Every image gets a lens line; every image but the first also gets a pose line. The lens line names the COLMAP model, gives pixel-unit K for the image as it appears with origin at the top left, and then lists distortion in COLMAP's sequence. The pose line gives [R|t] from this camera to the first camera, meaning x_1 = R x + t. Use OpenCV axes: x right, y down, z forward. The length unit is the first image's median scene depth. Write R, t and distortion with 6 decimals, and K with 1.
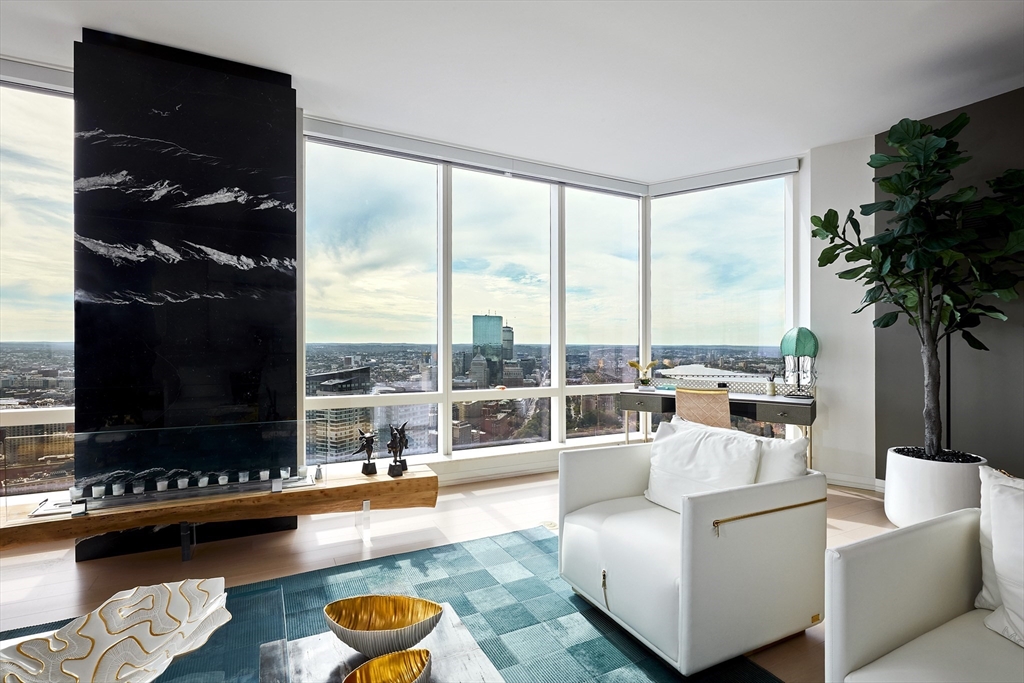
lens RADIAL K [[496.1, 0, 512.0], [0, 496.1, 341.5], [0, 0, 1]] dist [-0.000138, -0.000219]
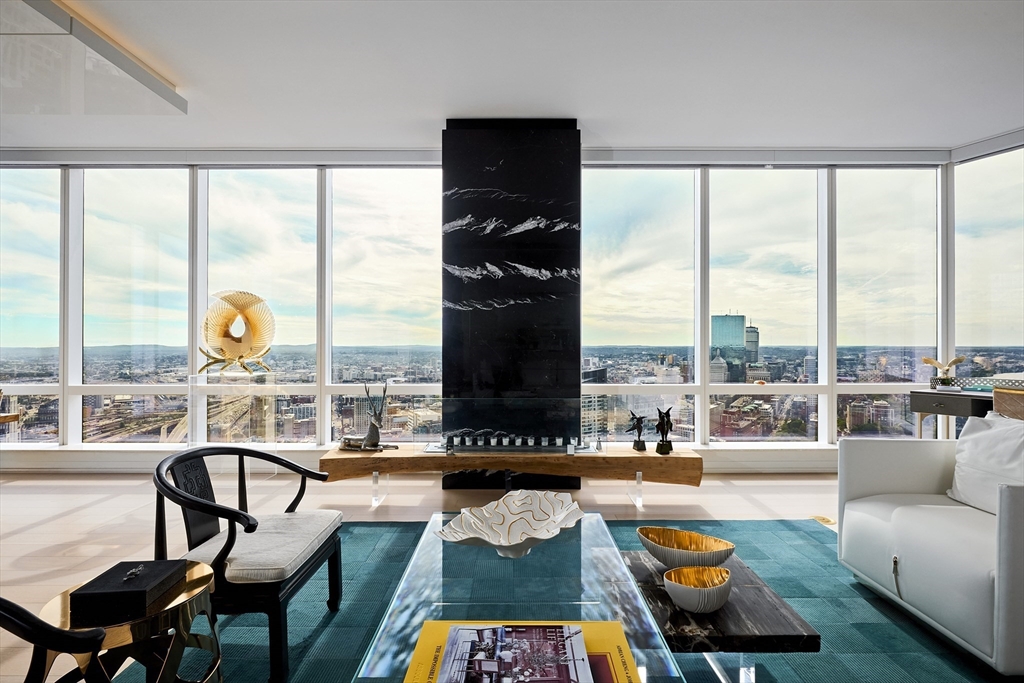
lens RADIAL K [[490.9, 0, 511.8], [0, 490.9, 352.4], [0, 0, 1]] dist [-0.000104, -0.000512]
pose [[0.896193, -0.002595, -0.443657, -0.047036], [0.009166, 0.999878, 0.012668, 0.022680], [0.443569, -0.015419, 0.896107, -0.154978]]
